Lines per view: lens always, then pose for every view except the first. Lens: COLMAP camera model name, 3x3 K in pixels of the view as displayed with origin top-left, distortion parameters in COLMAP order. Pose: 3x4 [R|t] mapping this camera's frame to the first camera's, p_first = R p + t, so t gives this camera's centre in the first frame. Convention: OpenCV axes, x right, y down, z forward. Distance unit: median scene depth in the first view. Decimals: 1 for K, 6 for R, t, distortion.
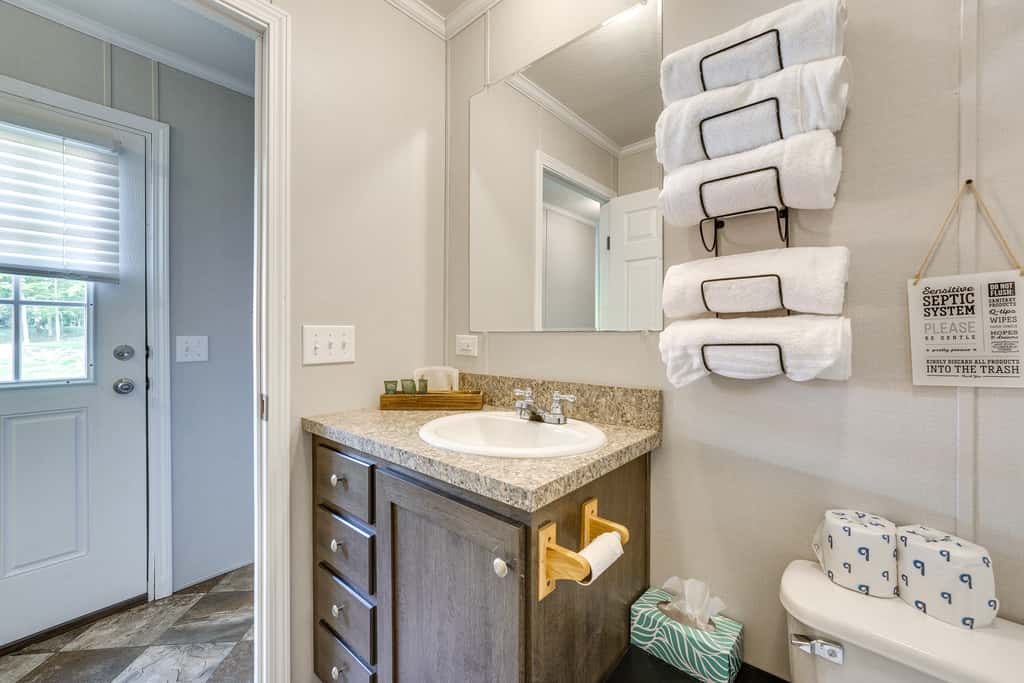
lens RADIAL K [[411.1, 0, 504.7], [0, 411.1, 337.5], [0, 0, 1]] dist [-0.004019, 0.002204]
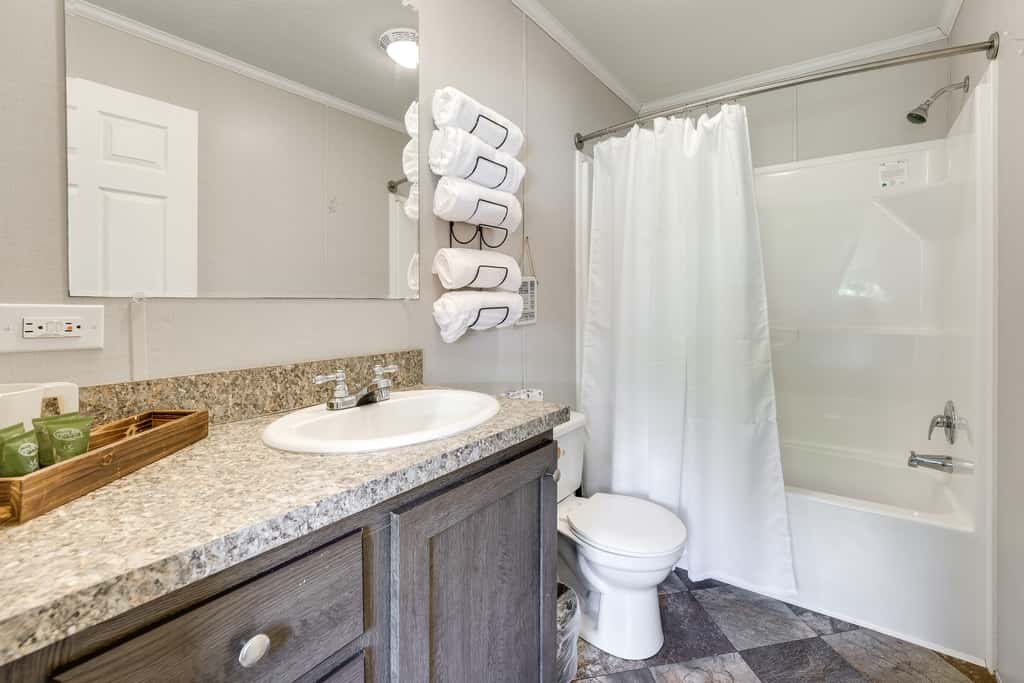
lens RADIAL K [[455.7, 0, 553.2], [0, 455.7, 308.4], [0, 0, 1]] dist [-0.008887, 0.002424]
pose [[-0.153648, -0.010323, 0.988072, -1.097542], [0.012182, 0.999850, 0.012341, -0.000579], [-0.988051, 0.013933, -0.153499, 0.925498]]
